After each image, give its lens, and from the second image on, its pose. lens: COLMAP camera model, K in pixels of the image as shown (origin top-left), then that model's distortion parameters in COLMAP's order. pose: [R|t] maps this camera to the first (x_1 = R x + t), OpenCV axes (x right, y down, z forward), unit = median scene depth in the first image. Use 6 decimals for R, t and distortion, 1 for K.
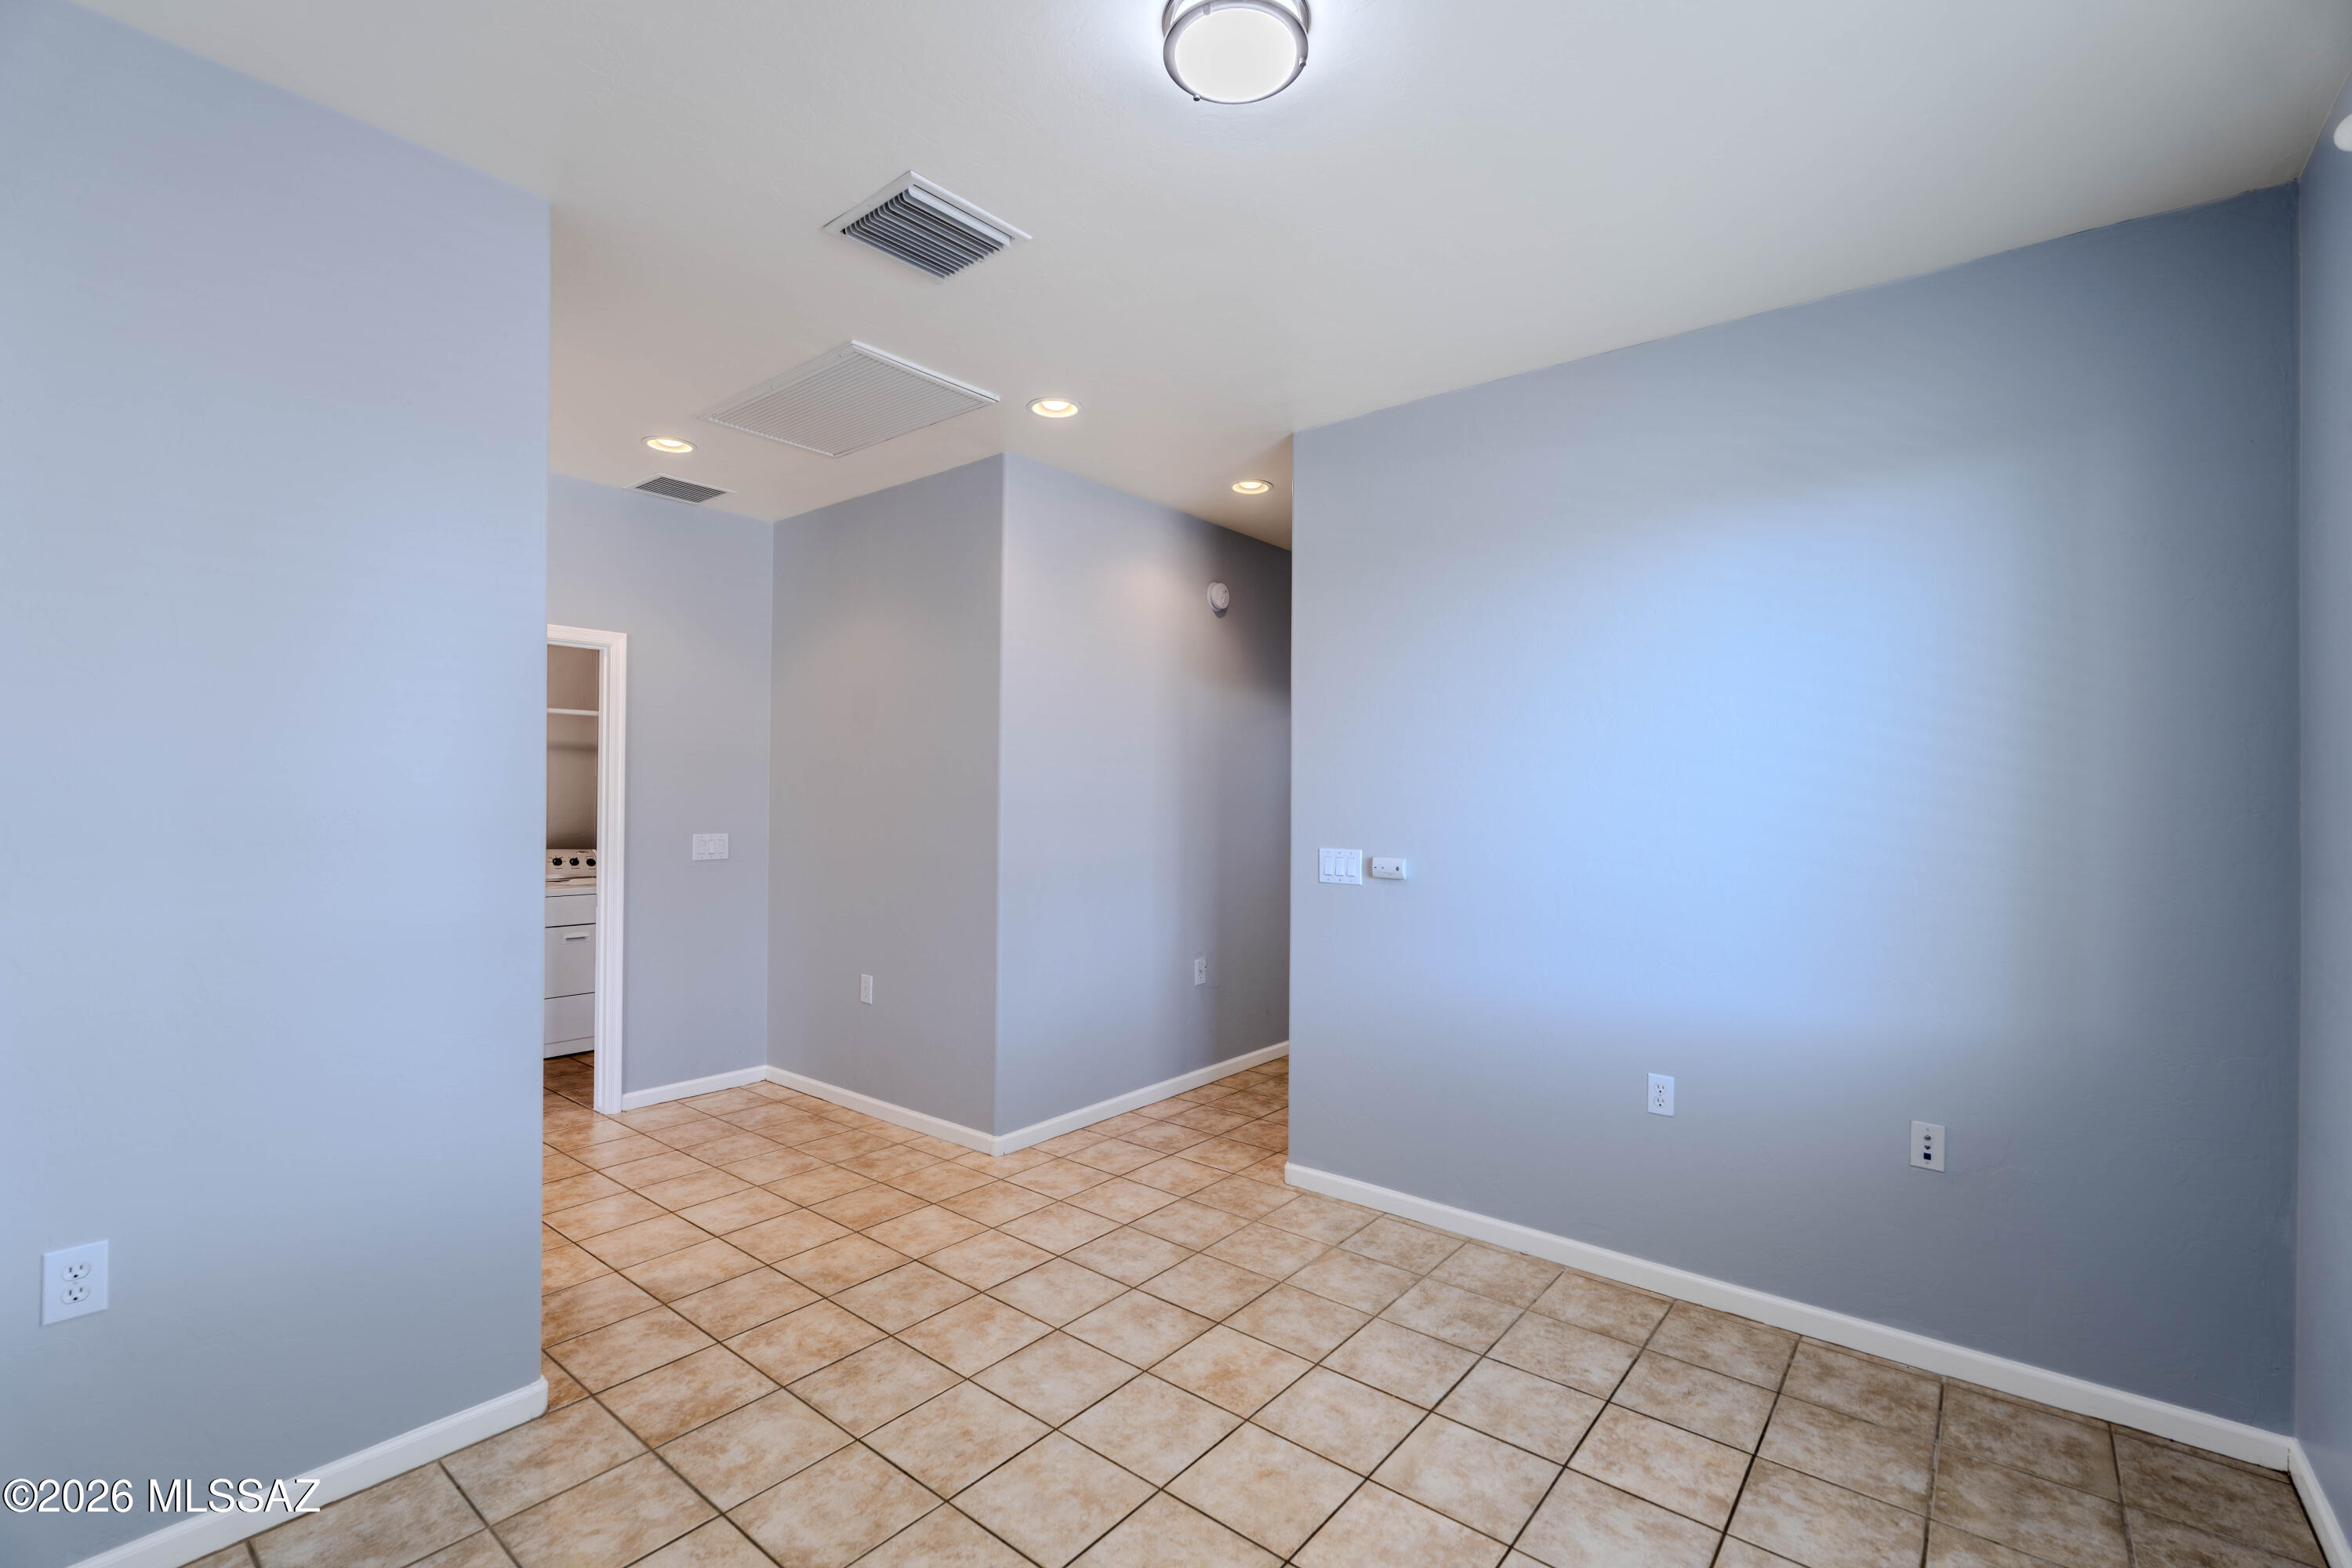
lens RADIAL K [[1025.4, 0, 1175.1], [0, 1025.4, 788.2], [0, 0, 1]] dist [-0.004362, 0.000532]
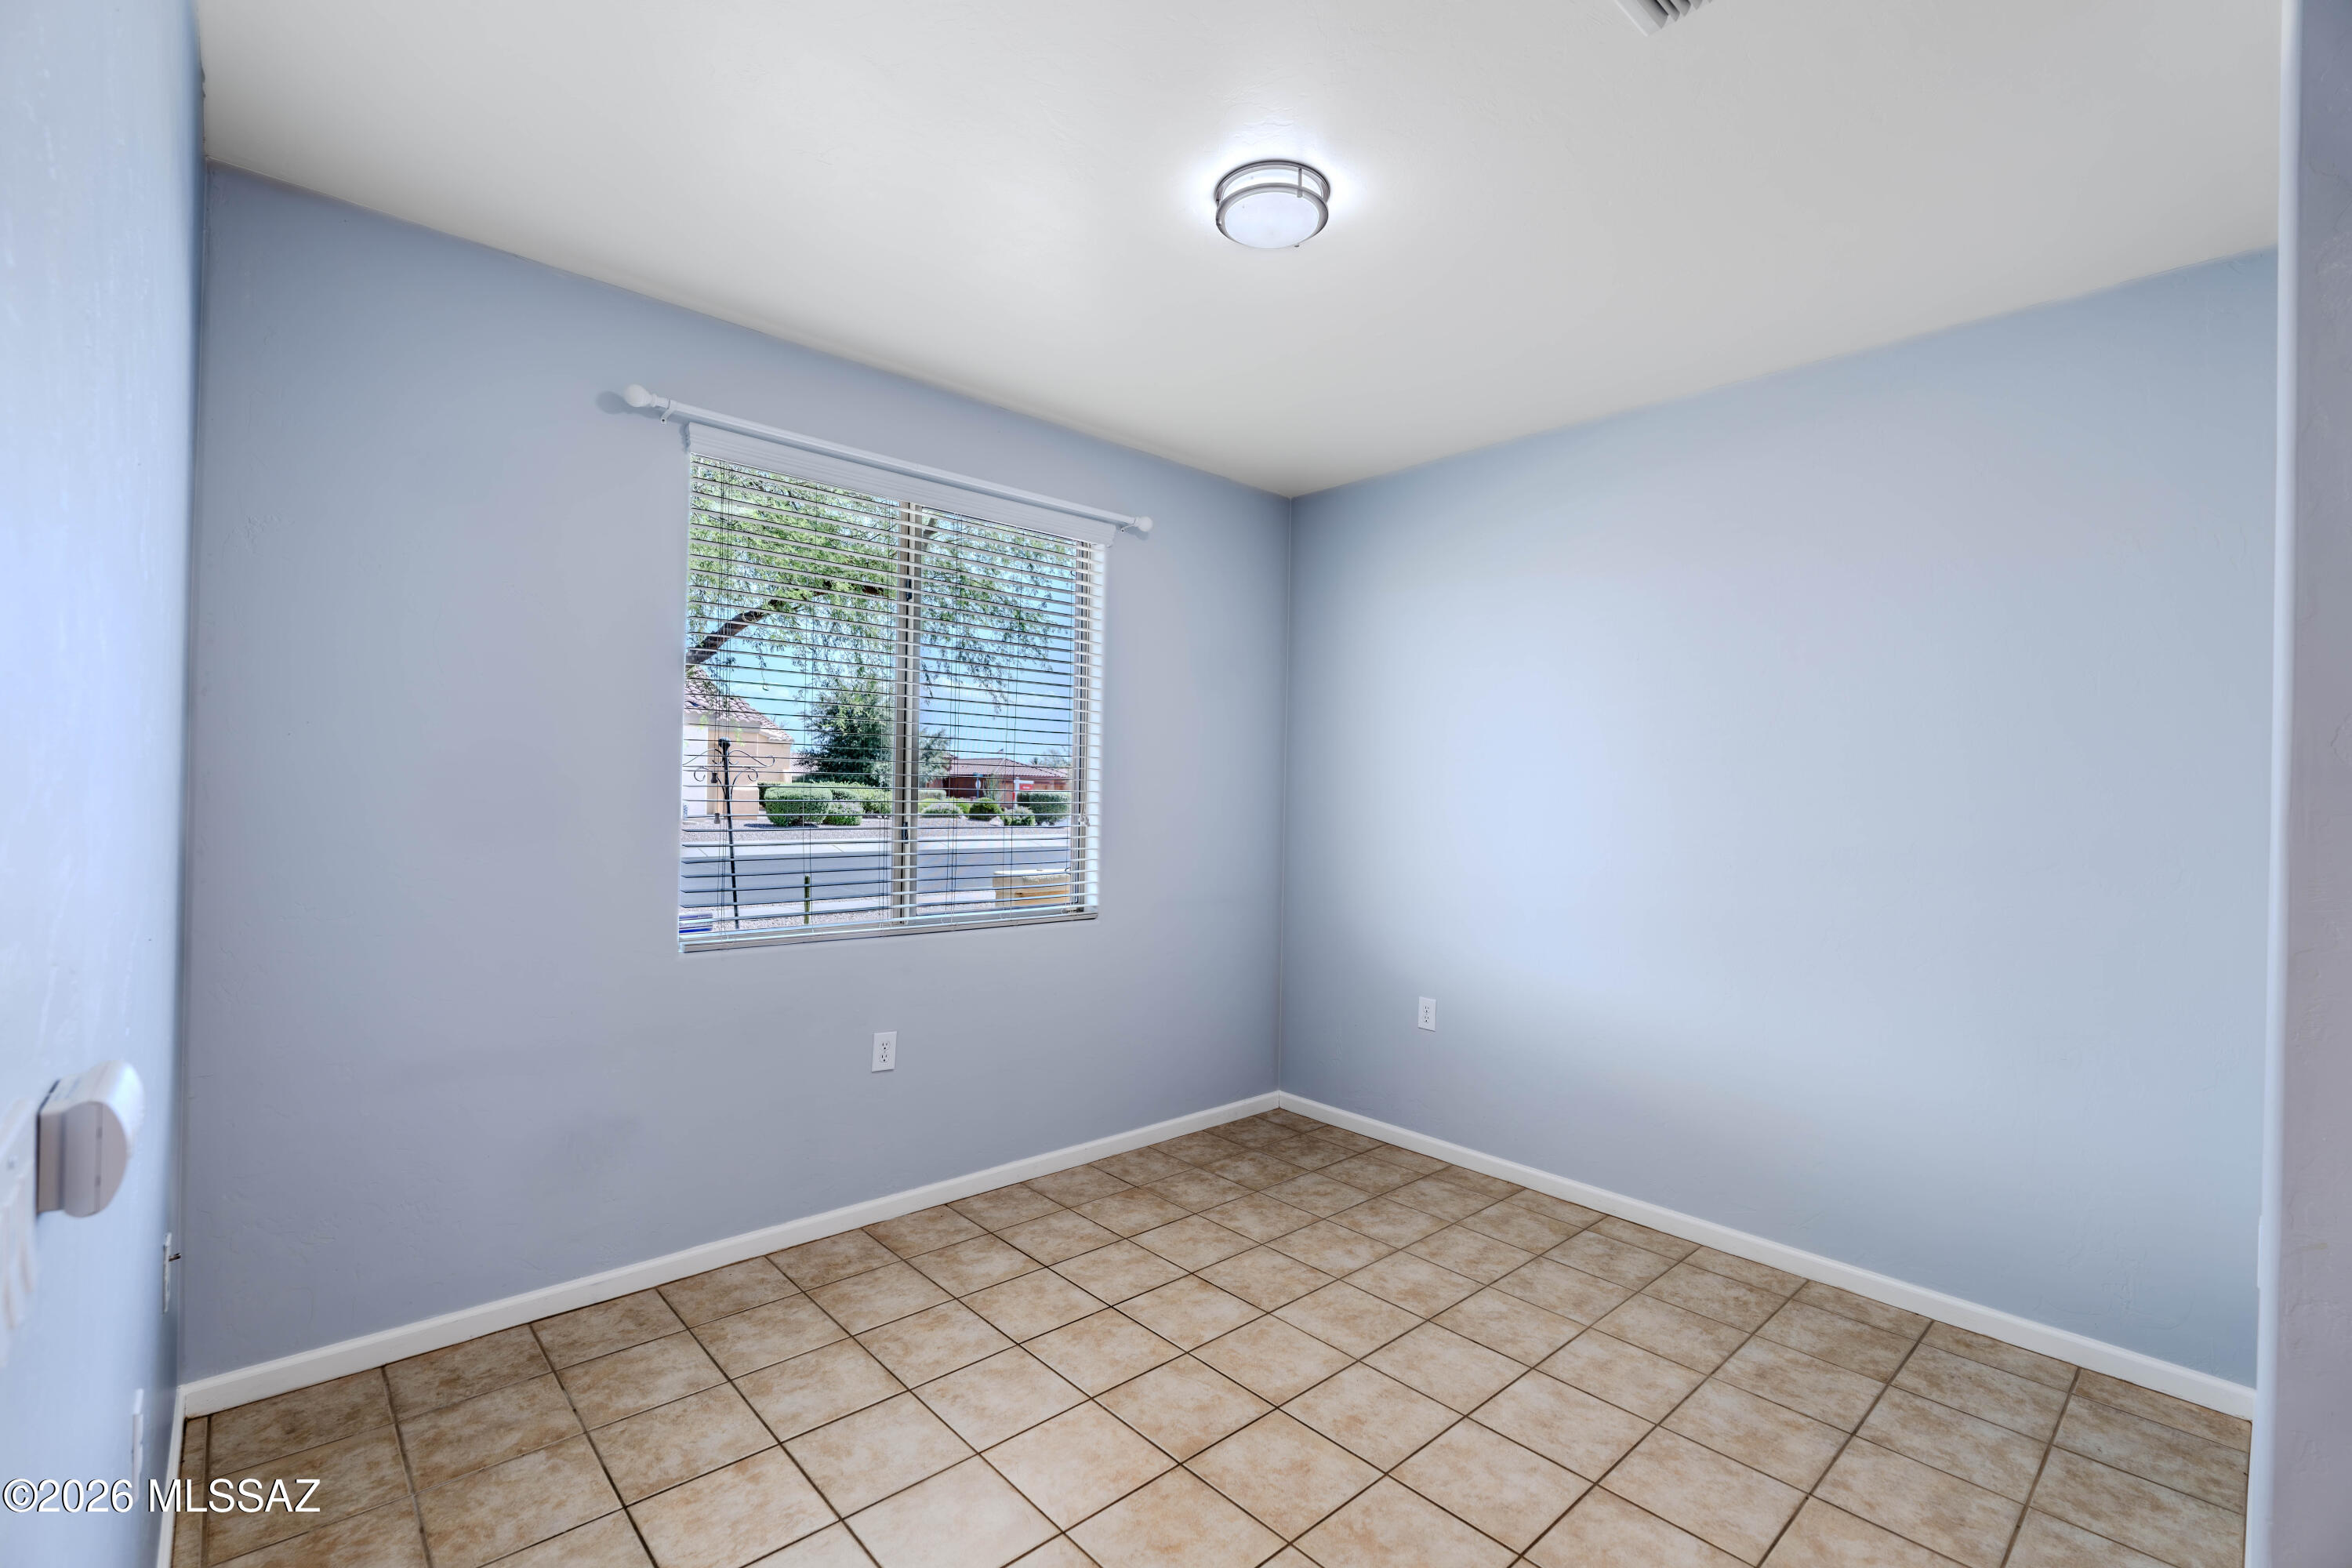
lens RADIAL K [[1025.4, 0, 1177.2], [0, 1025.4, 788.5], [0, 0, 1]] dist [-0.004362, 0.000532]
pose [[-0.988740, -0.031113, 0.146371, -0.027808], [-0.032395, 0.999455, -0.006385, 0.011161], [-0.146092, -0.011055, -0.989209, 1.986459]]
